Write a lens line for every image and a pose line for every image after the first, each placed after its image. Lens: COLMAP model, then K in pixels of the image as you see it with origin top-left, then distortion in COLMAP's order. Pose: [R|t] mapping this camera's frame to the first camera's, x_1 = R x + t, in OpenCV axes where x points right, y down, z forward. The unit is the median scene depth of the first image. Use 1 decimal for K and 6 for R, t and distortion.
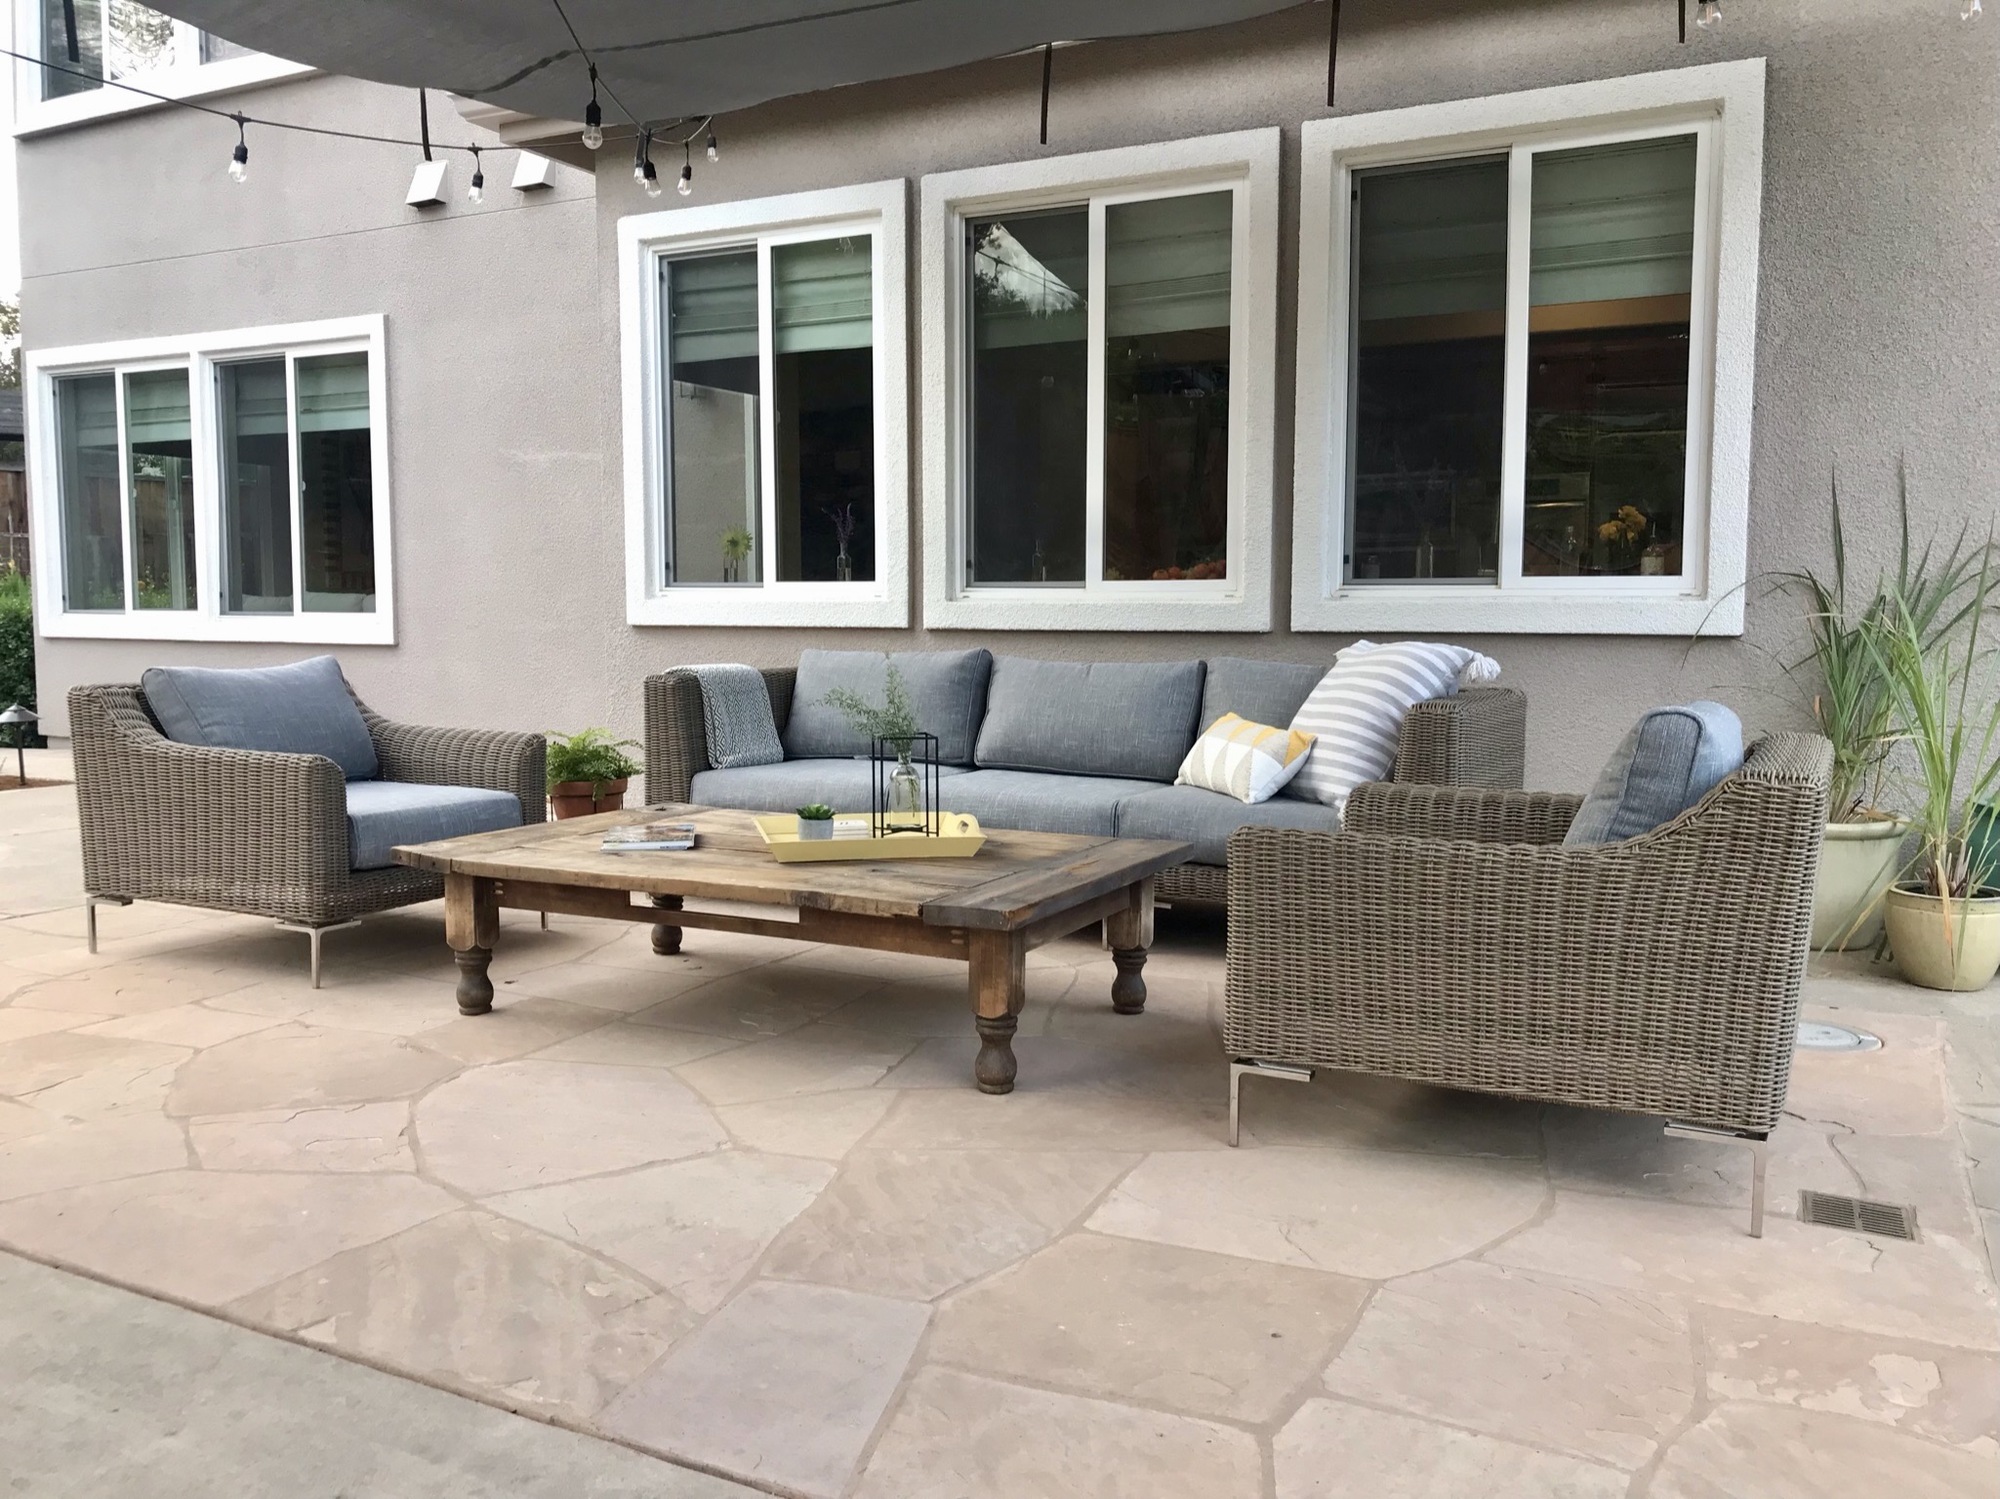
lens RADIAL K [[1622.3, 0, 995.3], [0, 1622.3, 735.5], [0, 0, 1]] dist [0.037105, -0.034534]
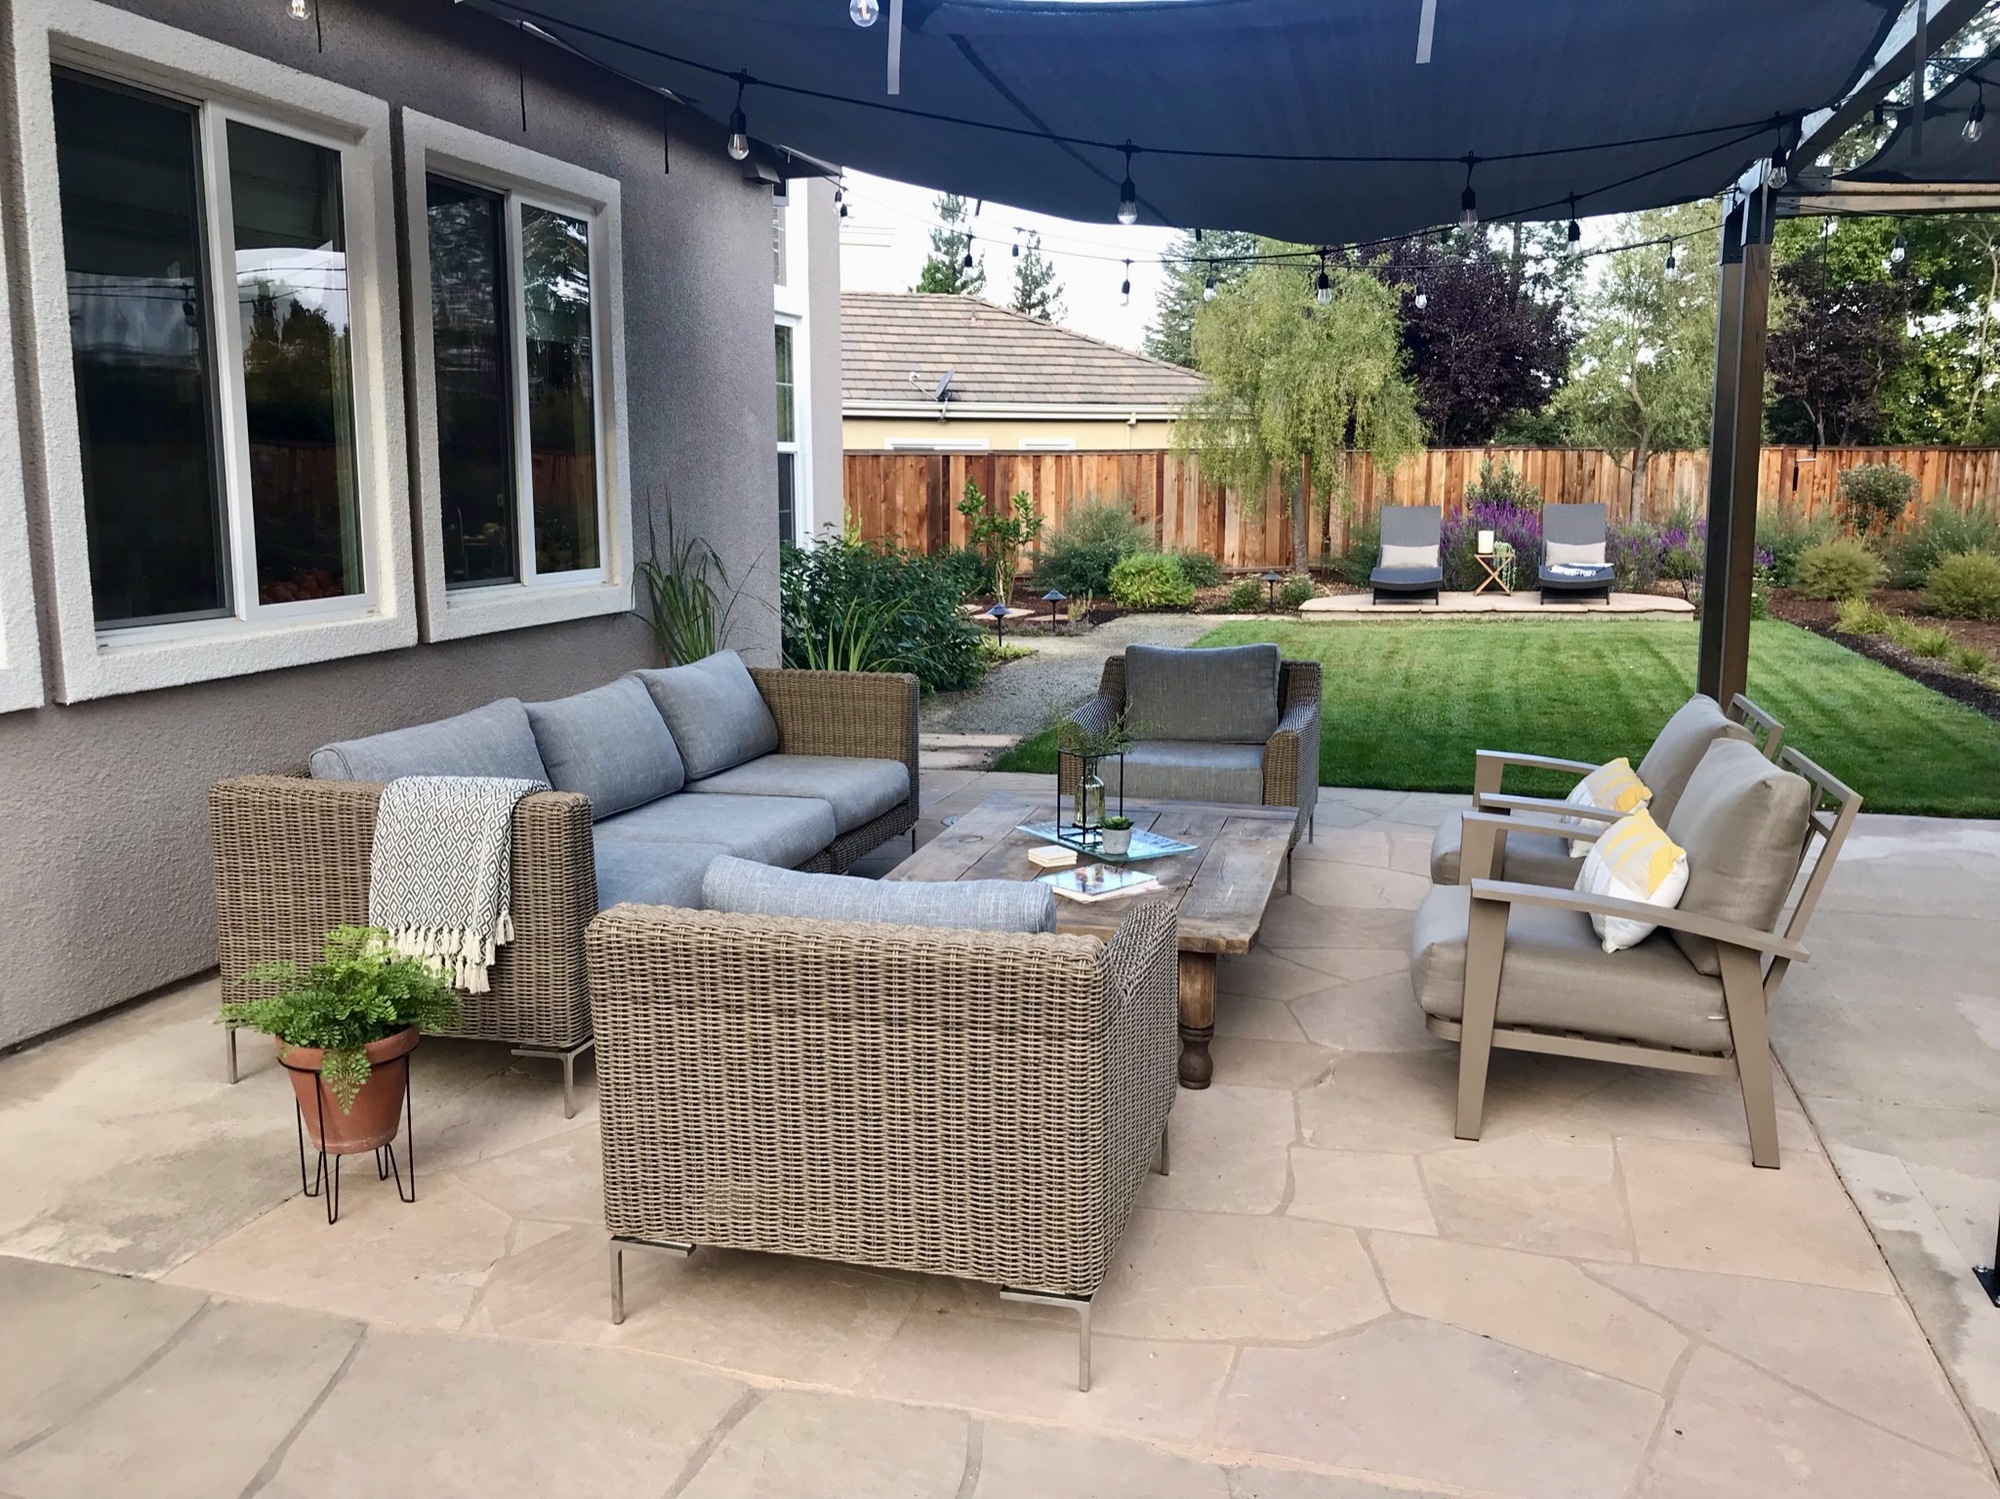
lens RADIAL K [[1622.3, 0, 999.7], [0, 1622.3, 745.8], [0, 0, 1]] dist [0.037105, -0.034534]
pose [[-0.197097, -0.164364, 0.966508, -0.898146], [0.076923, 0.980214, 0.182382, -0.168045], [-0.977362, 0.110293, -0.180554, 0.921431]]
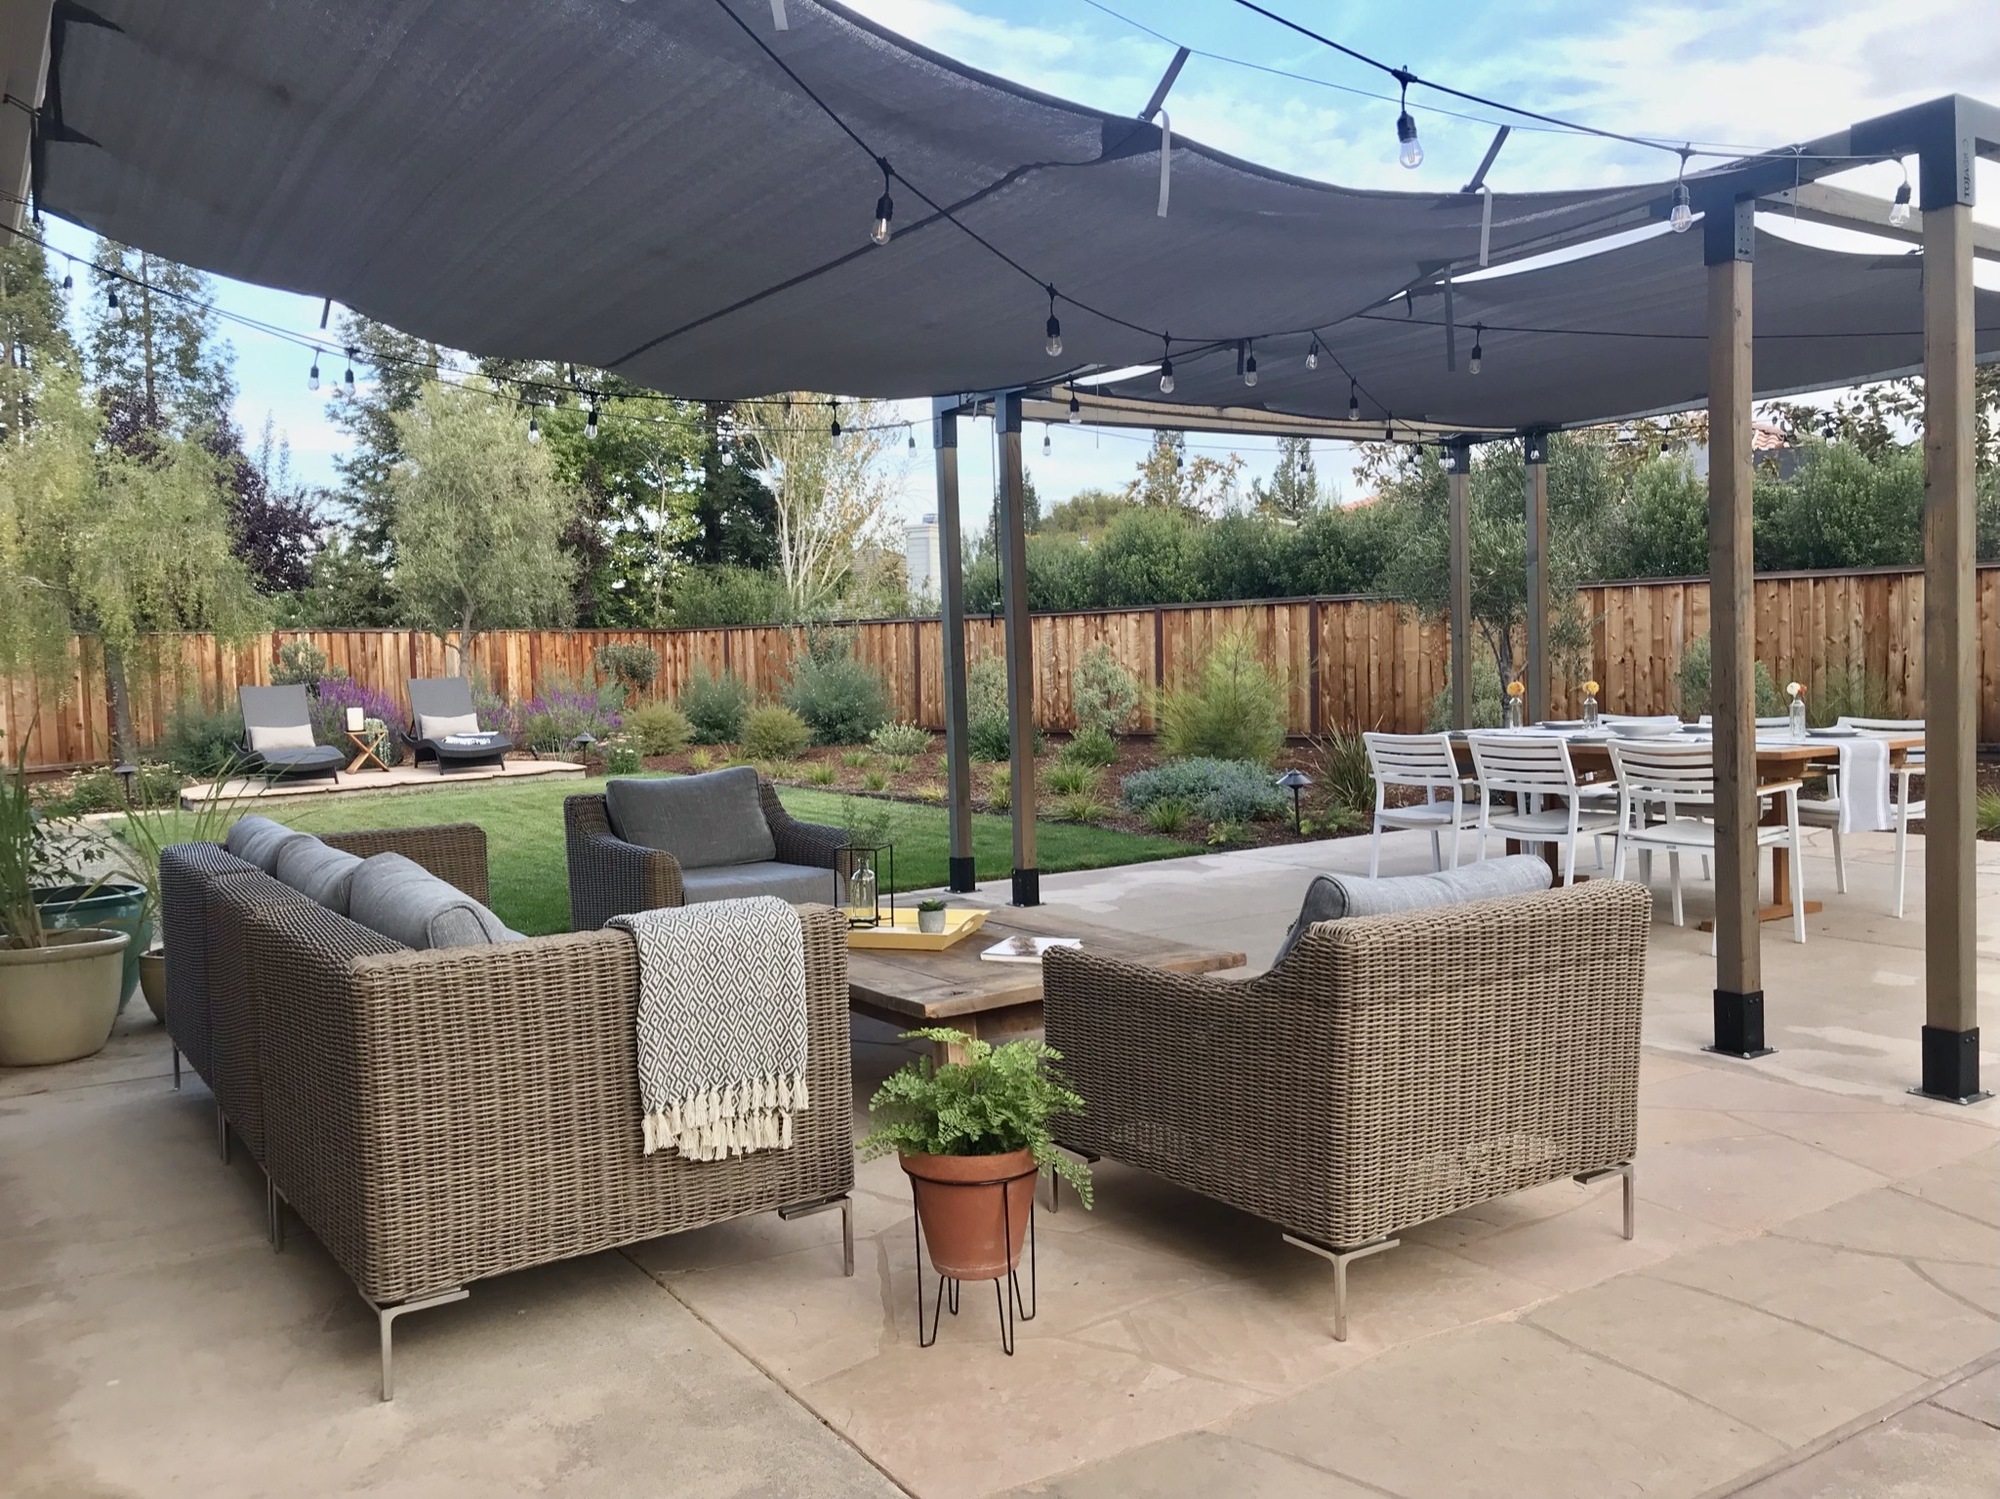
lens RADIAL K [[1622.3, 0, 992.1], [0, 1622.3, 757.3], [0, 0, 1]] dist [0.037105, -0.034534]
pose [[-0.861391, -0.011346, 0.507815, -0.565979], [0.064994, 0.989070, 0.132346, -0.167290], [-0.503767, 0.147006, -0.851239, 1.456643]]
